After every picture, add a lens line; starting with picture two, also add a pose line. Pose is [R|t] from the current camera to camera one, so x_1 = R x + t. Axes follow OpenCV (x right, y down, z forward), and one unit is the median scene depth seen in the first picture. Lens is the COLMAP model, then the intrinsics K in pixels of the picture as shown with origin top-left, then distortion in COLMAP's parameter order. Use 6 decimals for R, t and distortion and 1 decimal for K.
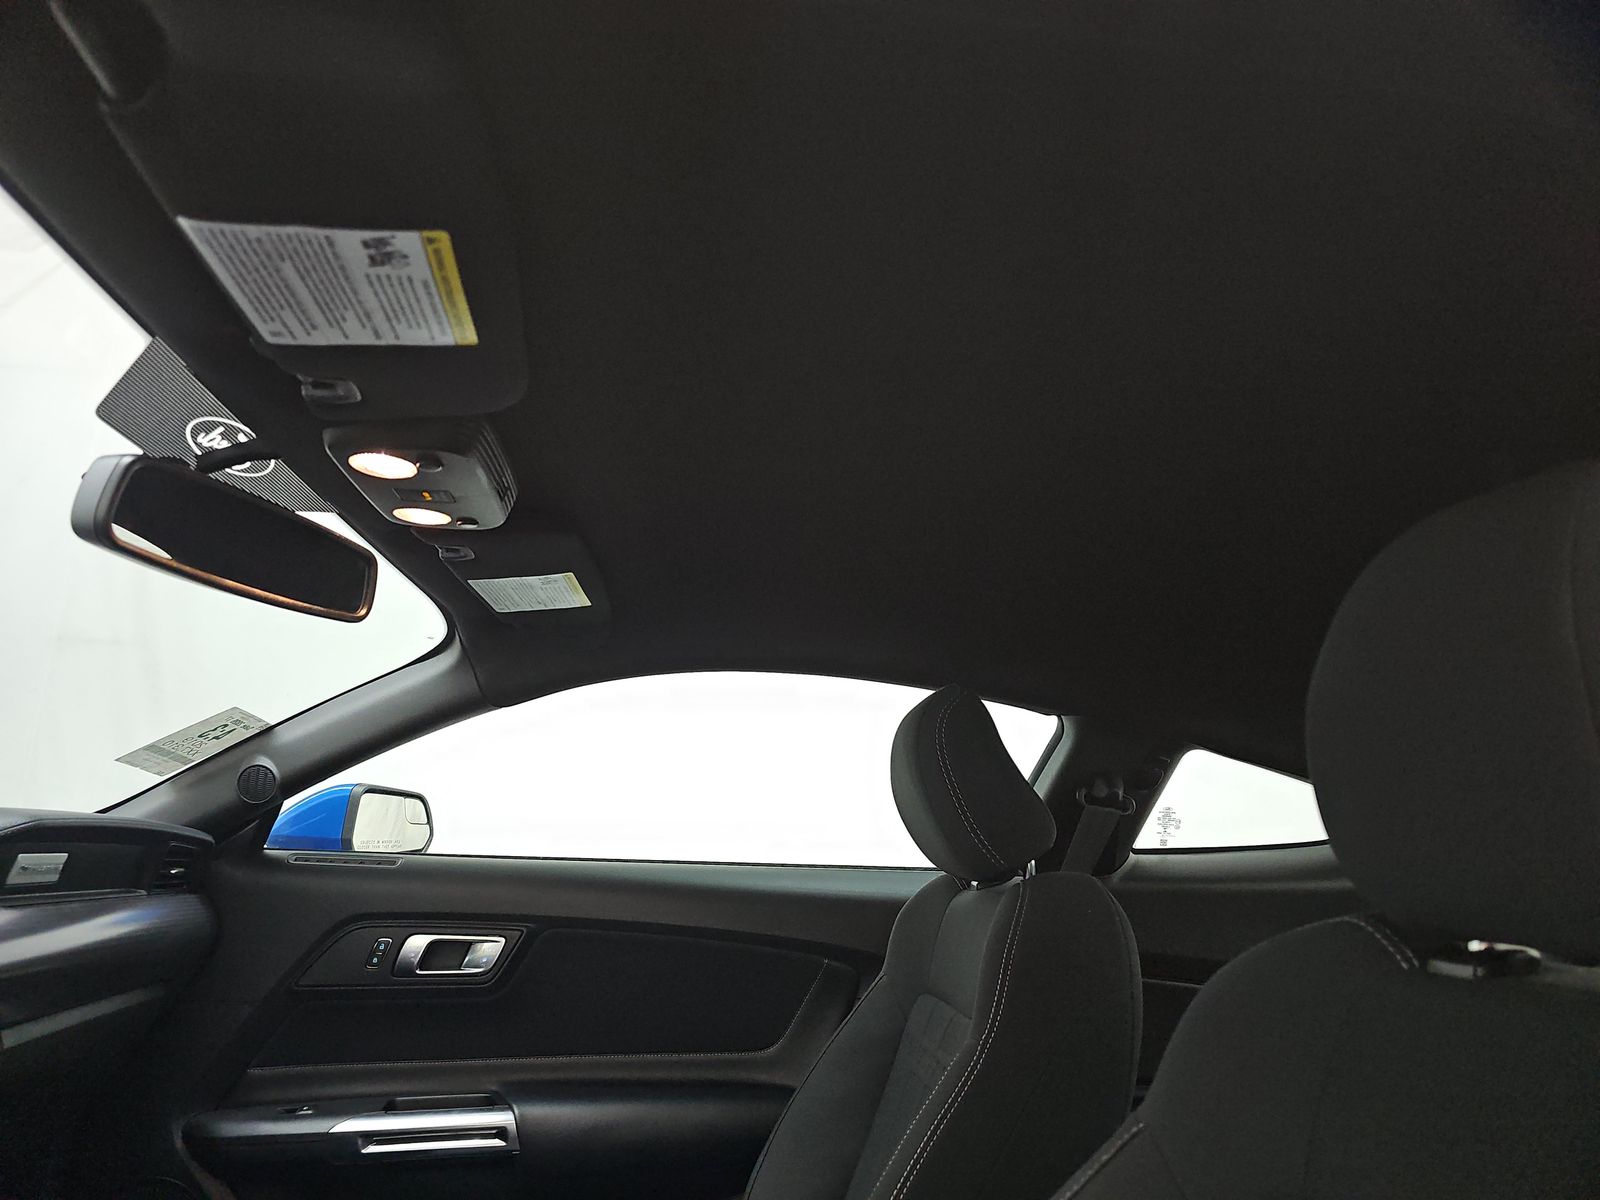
lens RADIAL K [[1088.6, 0, 803.7], [0, 1088.6, 591.4], [0, 0, 1]] dist [0.061819, -0.063491]
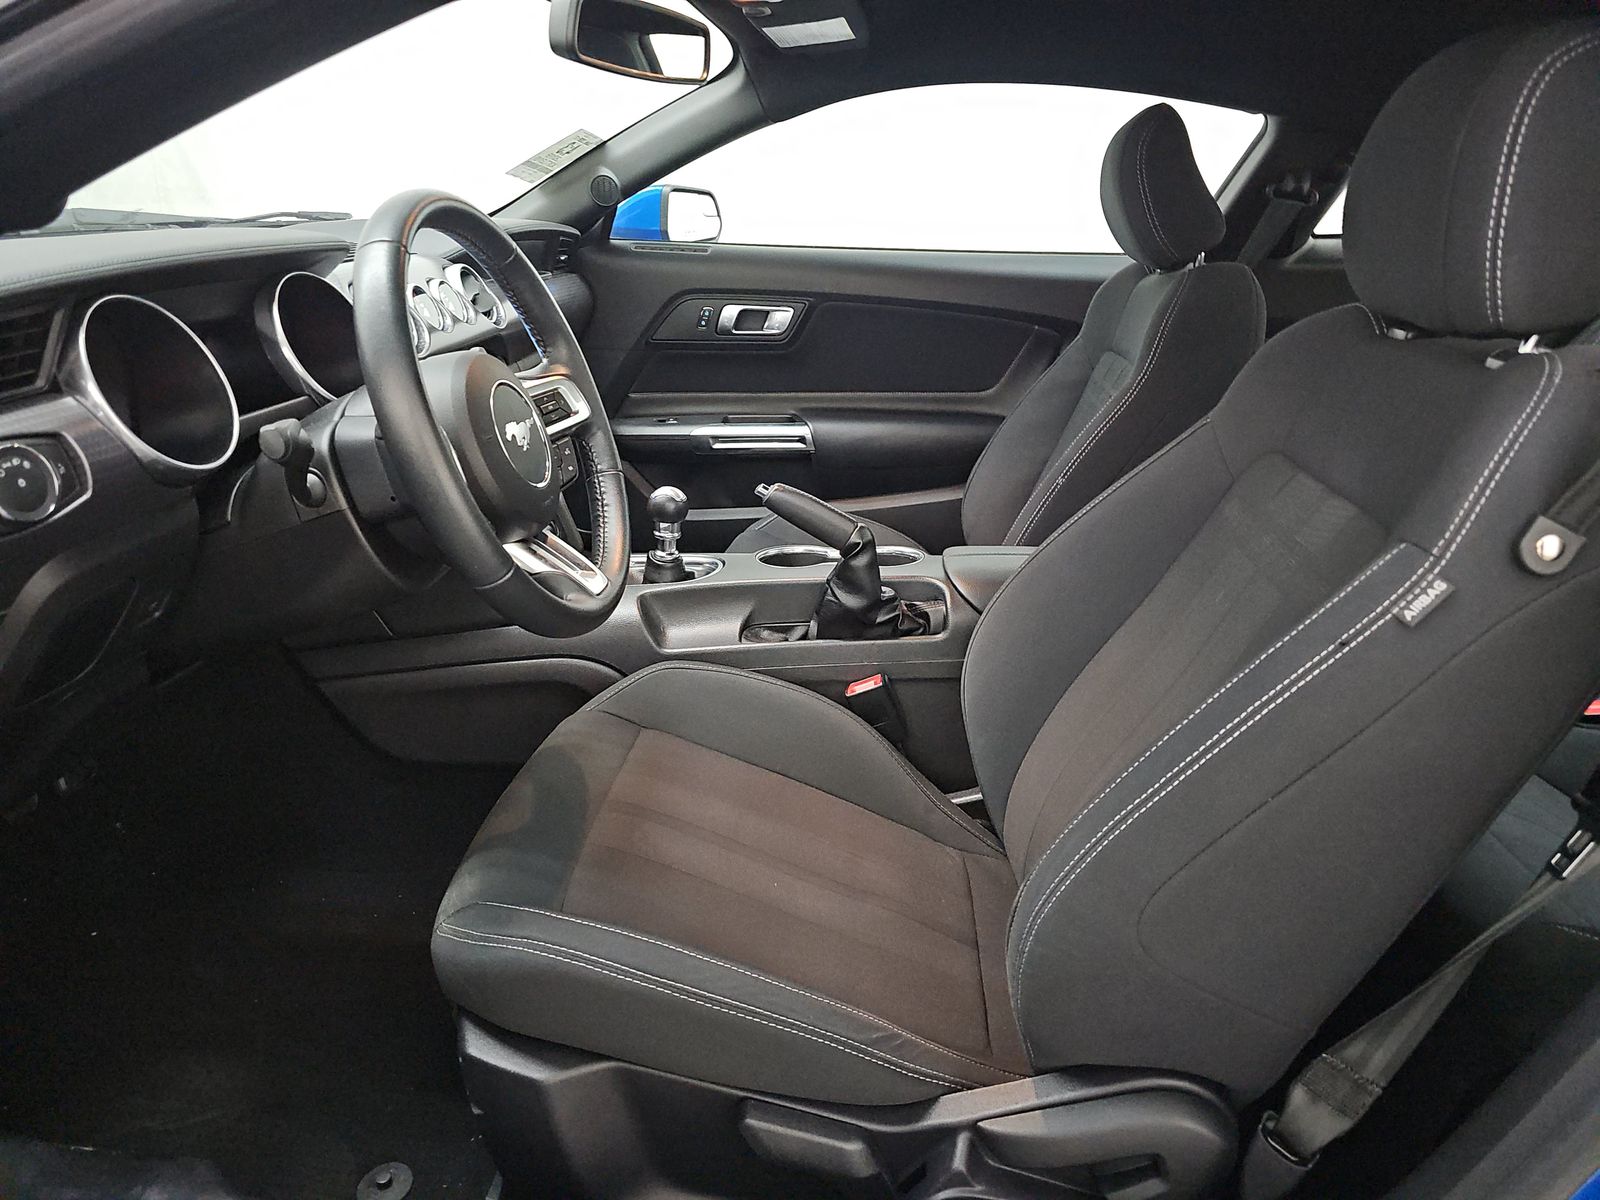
lens RADIAL K [[1088.6, 0, 803.7], [0, 1088.6, 591.4], [0, 0, 1]] dist [0.061819, -0.063491]
pose [[0.983148, 0.052814, -0.175017, -0.006539], [0.049730, 0.843992, 0.534045, -0.106888], [0.175918, -0.533749, 0.827143, -0.291654]]
